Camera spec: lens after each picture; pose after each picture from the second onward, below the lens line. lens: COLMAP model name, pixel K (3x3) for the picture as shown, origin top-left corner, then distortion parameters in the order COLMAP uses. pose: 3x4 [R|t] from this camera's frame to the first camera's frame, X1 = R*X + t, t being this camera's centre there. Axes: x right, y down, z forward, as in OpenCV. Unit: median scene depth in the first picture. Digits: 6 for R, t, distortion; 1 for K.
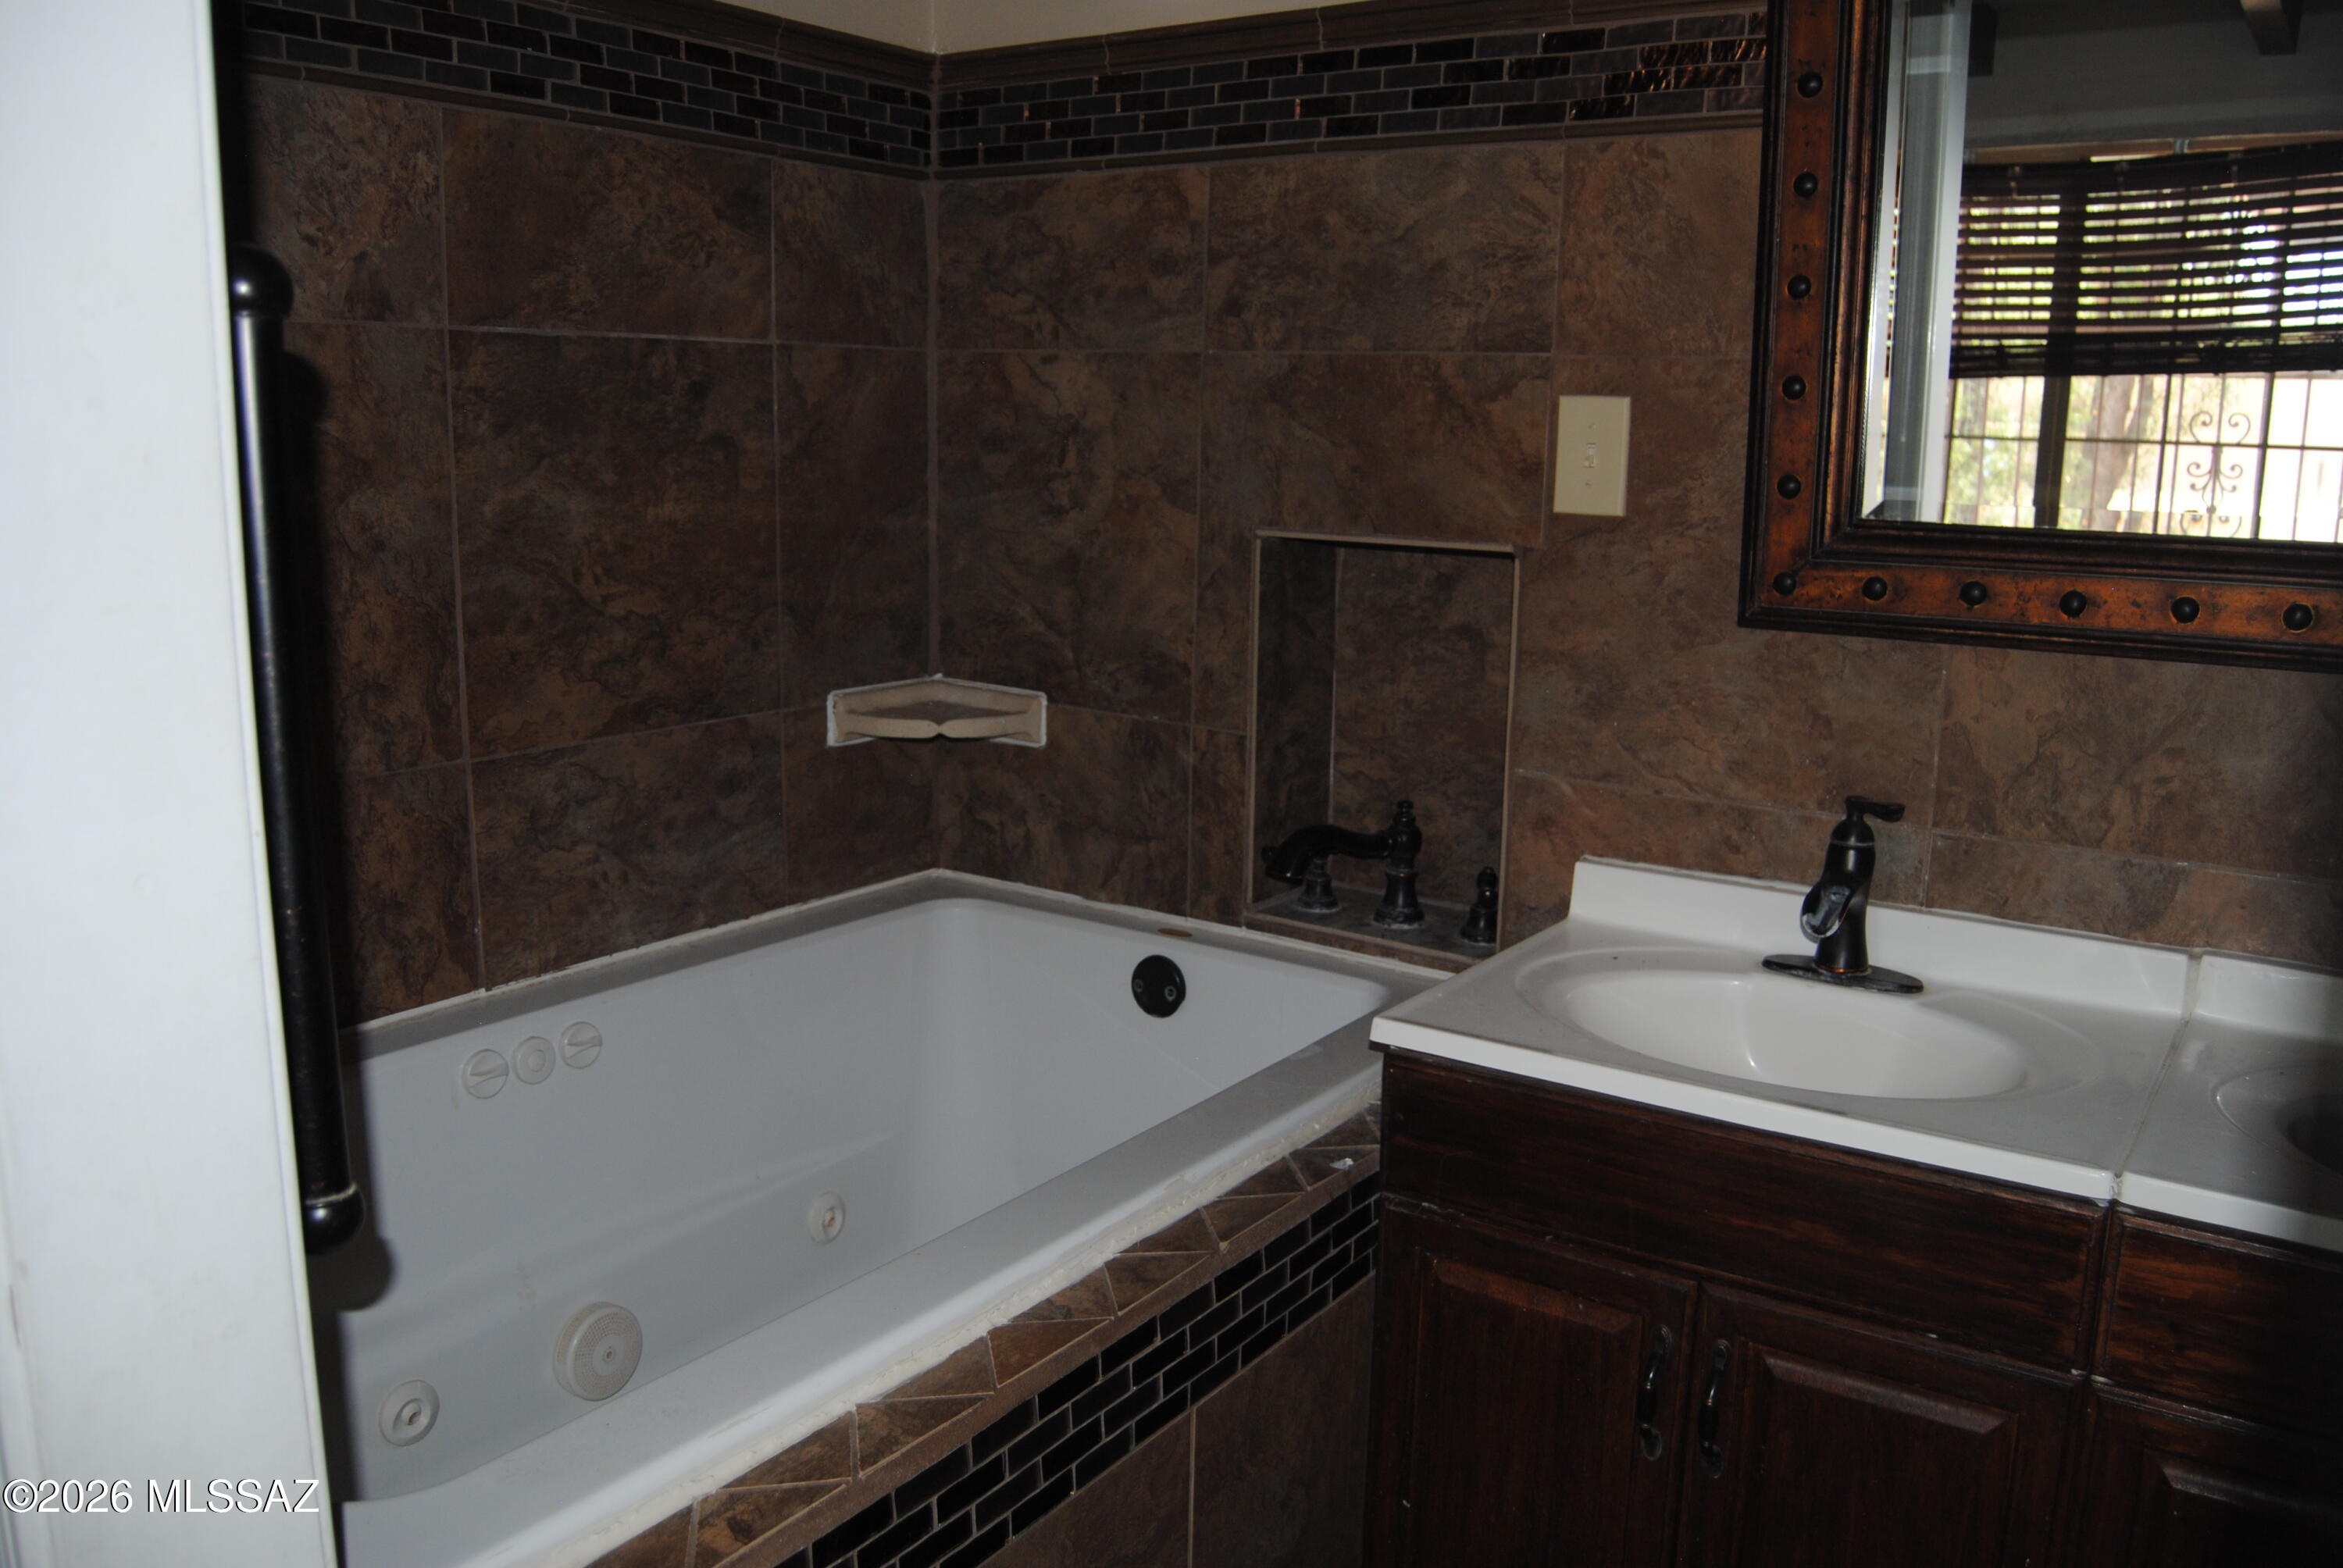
lens RADIAL K [[1843.2, 0, 1171.5], [0, 1843.2, 784.0], [0, 0, 1]] dist [-0.085482, 0.010020]
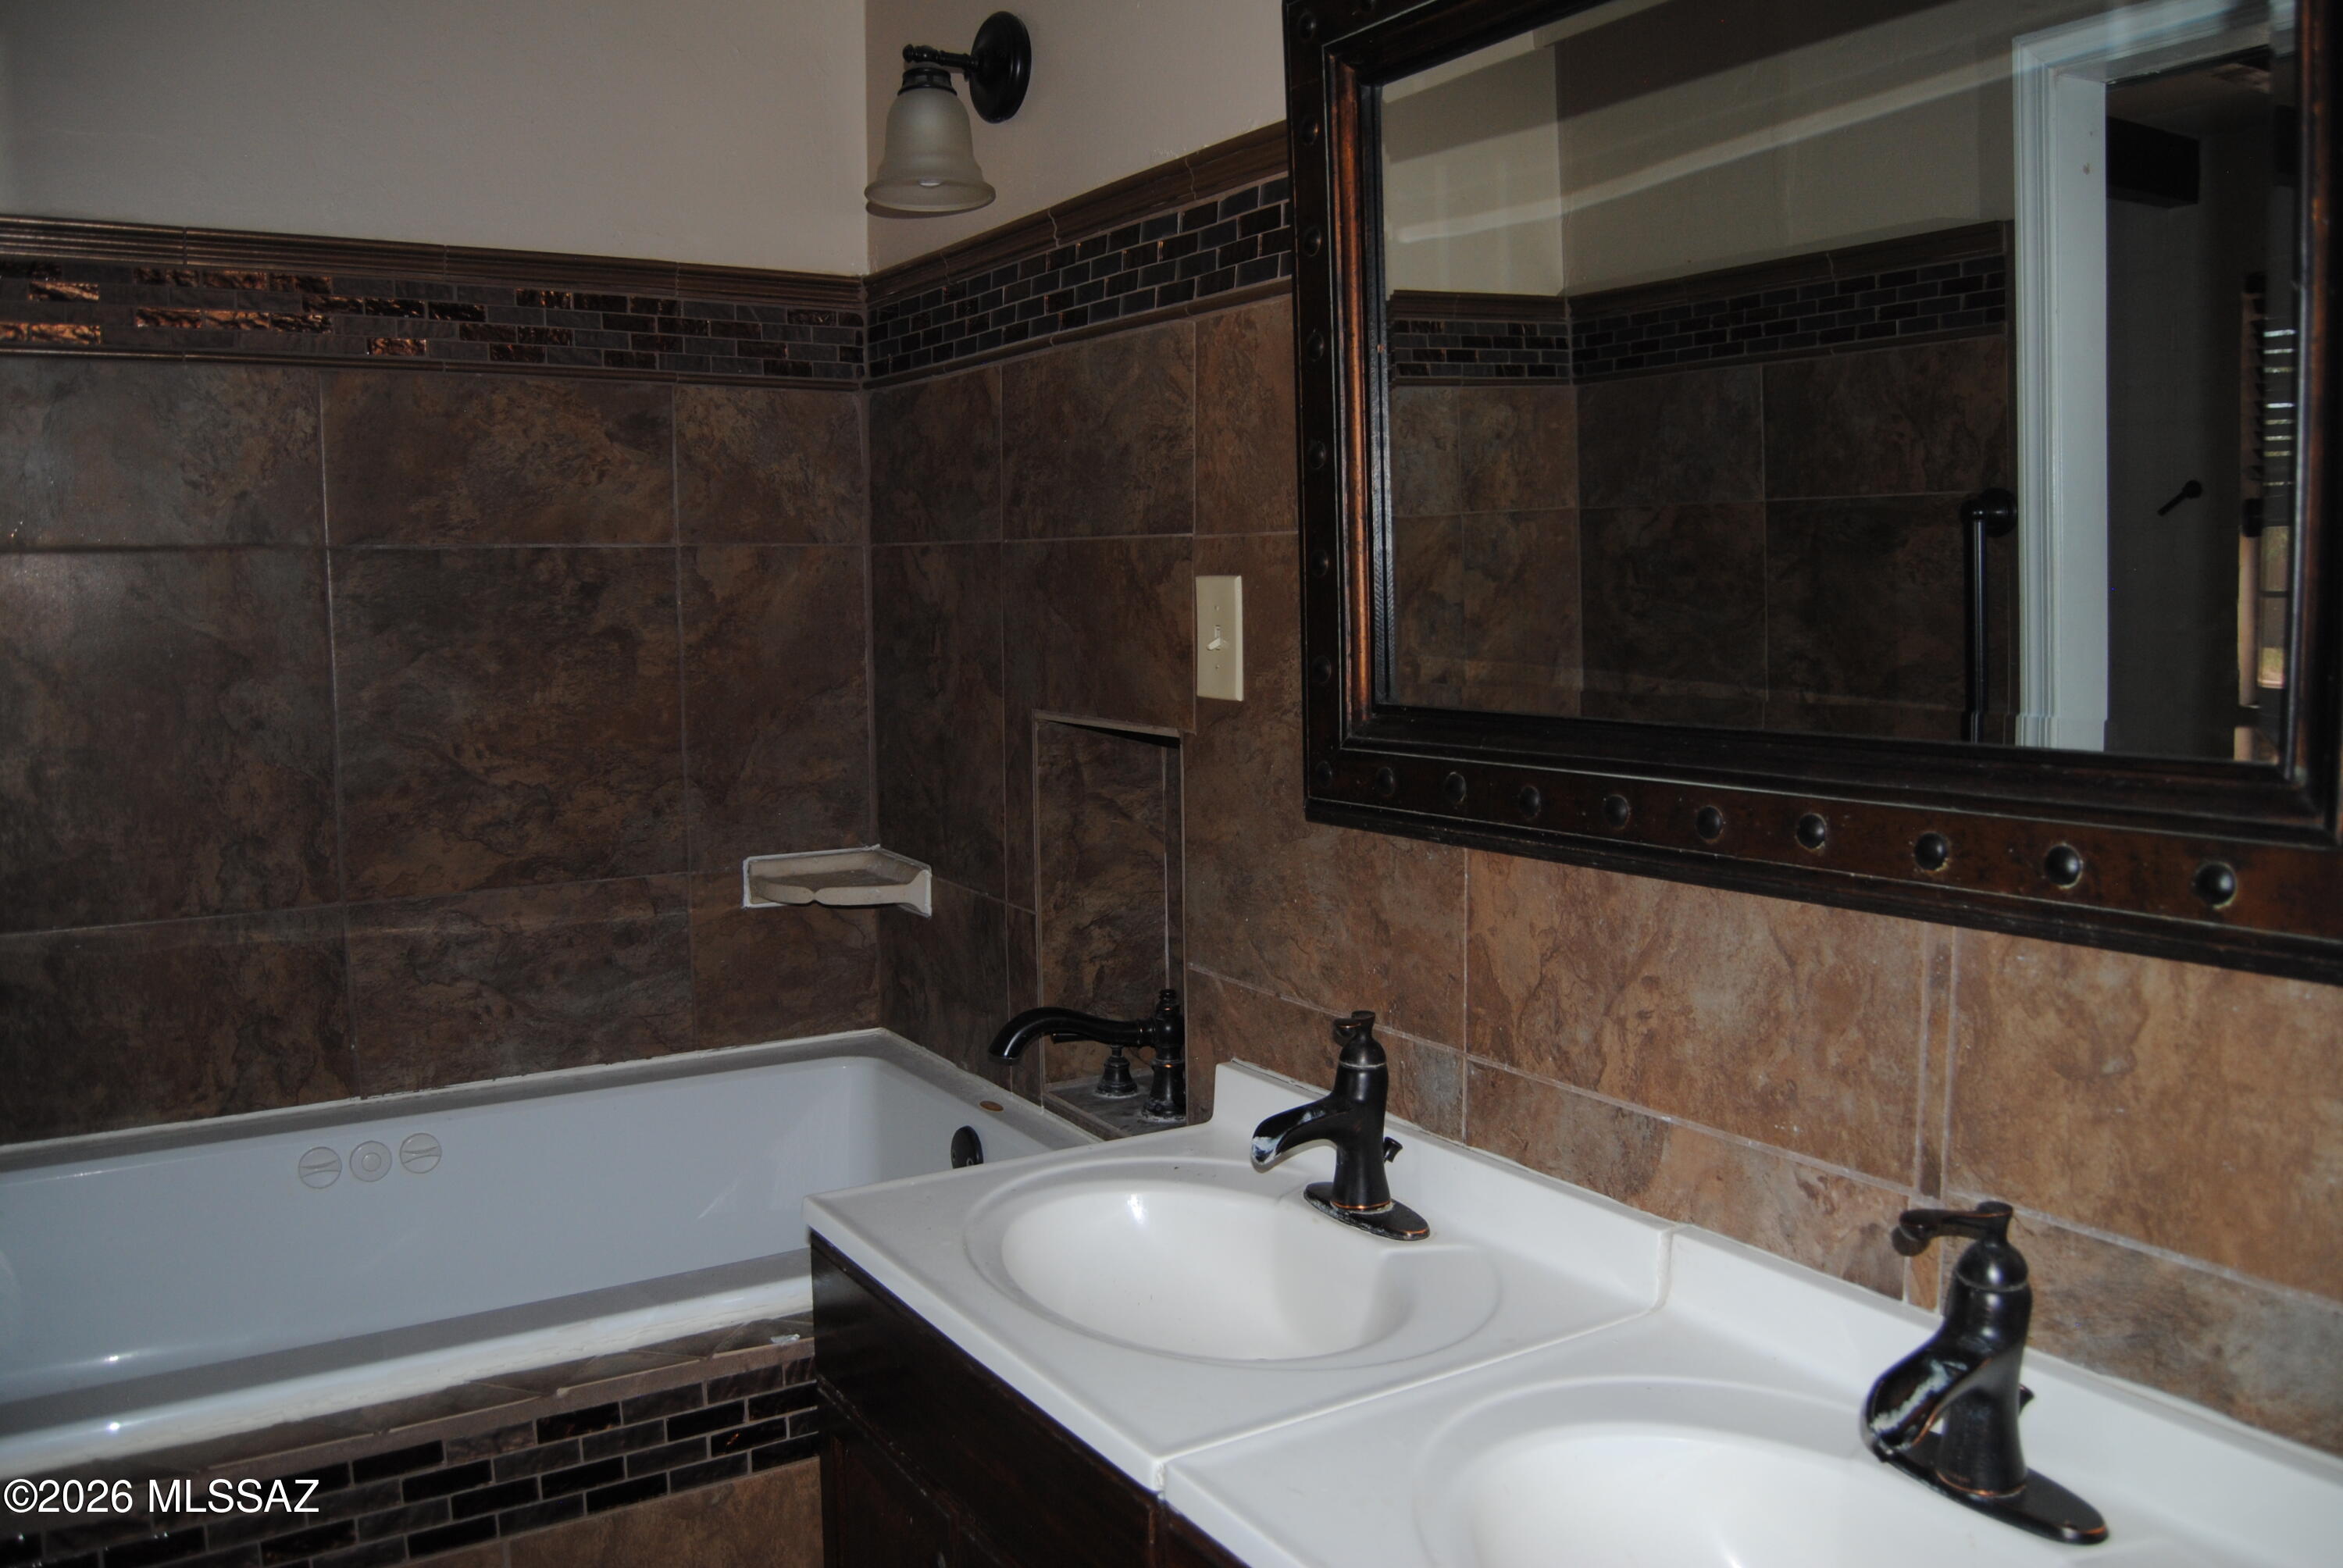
lens RADIAL K [[1843.2, 0, 1171.5], [0, 1843.2, 784.0], [0, 0, 1]] dist [-0.085482, 0.010020]
pose [[0.920040, 0.017304, -0.391443, 0.568569], [-0.051870, 0.995611, -0.077902, -0.026029], [0.388377, 0.091978, 0.916899, 0.109897]]
